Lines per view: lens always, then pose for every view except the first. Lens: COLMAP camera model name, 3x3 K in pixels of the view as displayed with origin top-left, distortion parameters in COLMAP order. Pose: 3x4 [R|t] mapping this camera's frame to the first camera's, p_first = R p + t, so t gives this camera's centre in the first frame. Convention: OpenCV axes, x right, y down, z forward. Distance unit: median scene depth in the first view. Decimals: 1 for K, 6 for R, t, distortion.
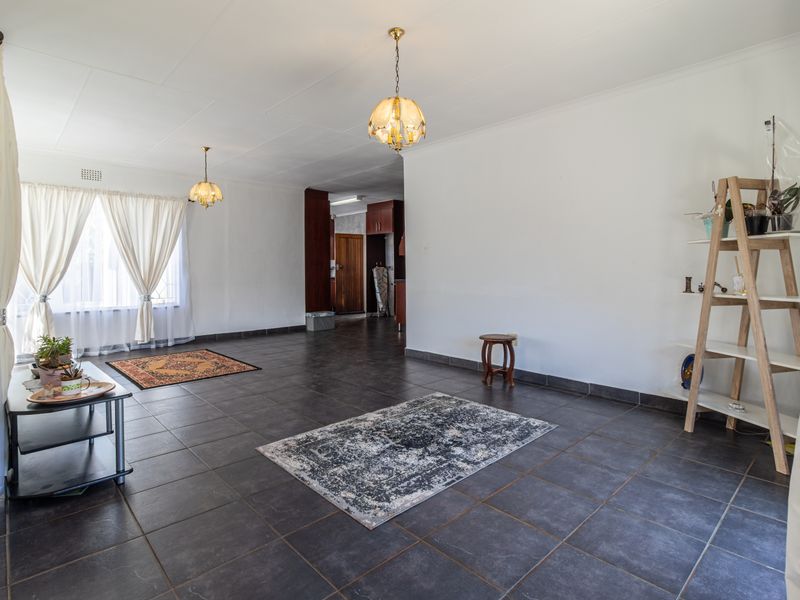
lens RADIAL K [[422.0, 0, 405.2], [0, 422.0, 298.9], [0, 0, 1]] dist [-0.000429, -0.001141]
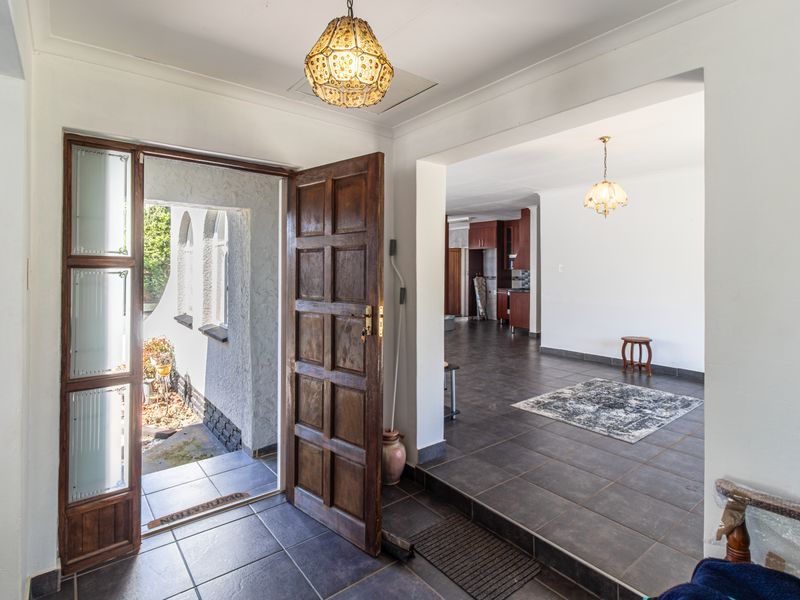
lens RADIAL K [[422.0, 0, 396.5], [0, 422.0, 294.0], [0, 0, 1]] dist [-0.000429, -0.001141]
pose [[0.995859, 0.015763, -0.089538, -0.415301], [-0.017165, 0.999742, -0.014904, -0.018073], [0.089280, 0.016379, 0.995872, -0.391452]]
